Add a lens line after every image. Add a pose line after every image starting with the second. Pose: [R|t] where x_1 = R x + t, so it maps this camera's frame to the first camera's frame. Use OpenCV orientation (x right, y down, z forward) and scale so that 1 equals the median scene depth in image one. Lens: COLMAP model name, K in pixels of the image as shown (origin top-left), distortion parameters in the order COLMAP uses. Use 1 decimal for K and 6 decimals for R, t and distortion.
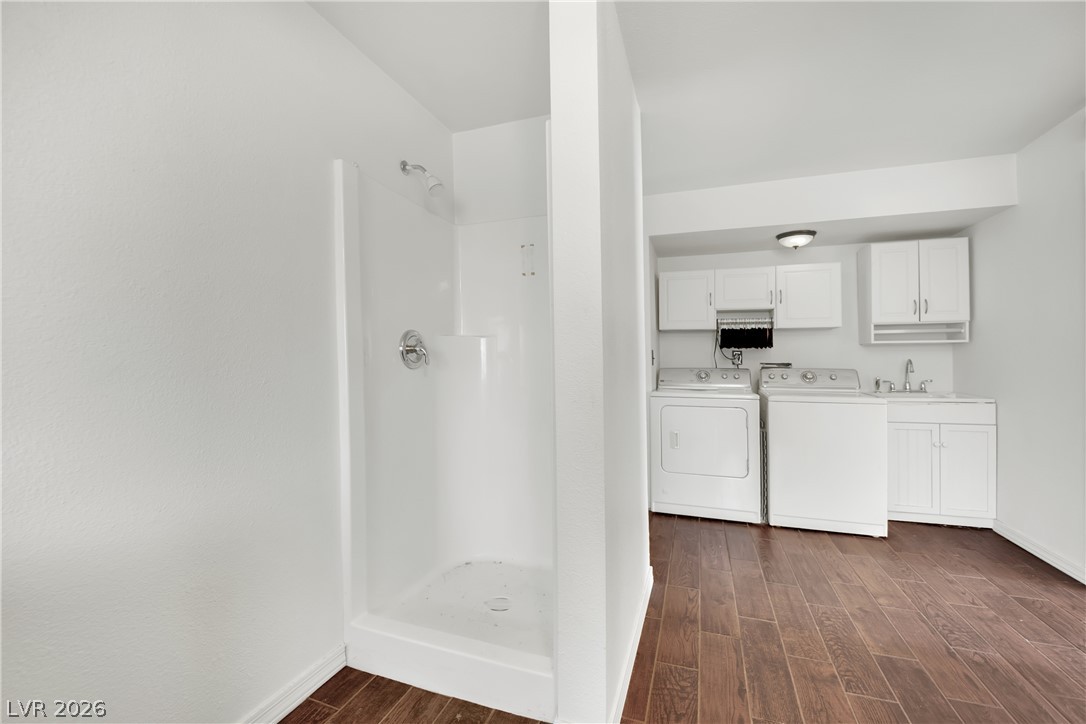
lens RADIAL K [[454.5, 0, 542.5], [0, 454.5, 359.7], [0, 0, 1]] dist [-0.012231, -0.000776]
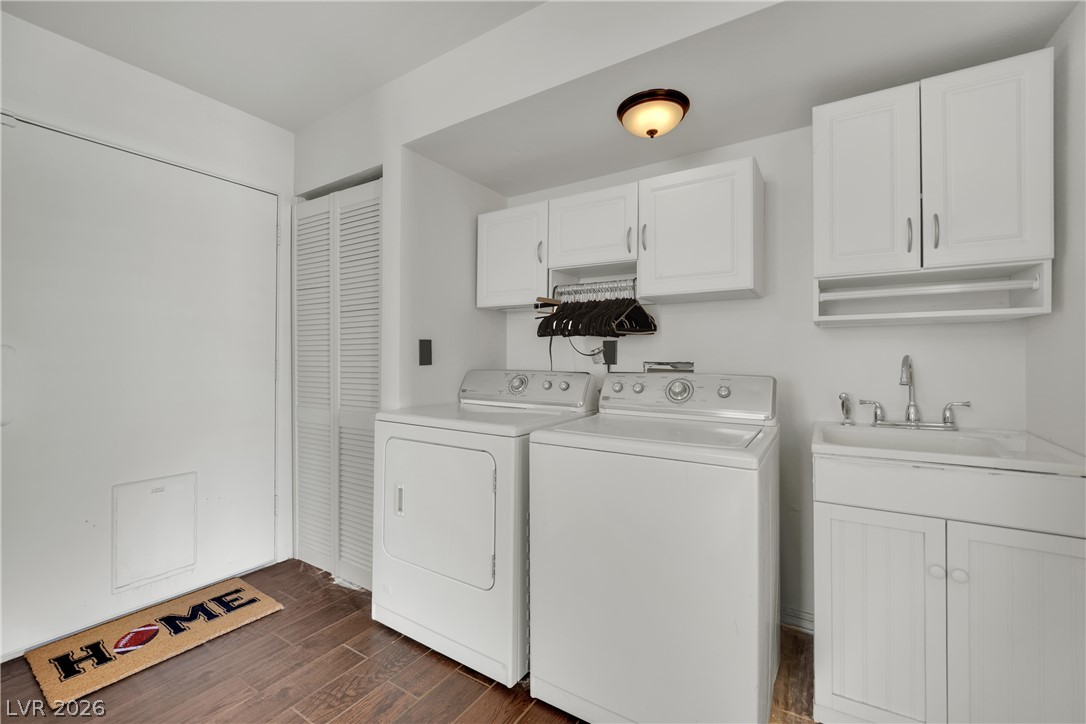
lens RADIAL K [[454.5, 0, 544.3], [0, 454.5, 361.5], [0, 0, 1]] dist [-0.012231, -0.000776]
pose [[0.971672, 0.003840, -0.236303, 0.569670], [0.000305, 0.999847, 0.017501, -0.003306], [0.236334, -0.017077, 0.971522, 0.480381]]
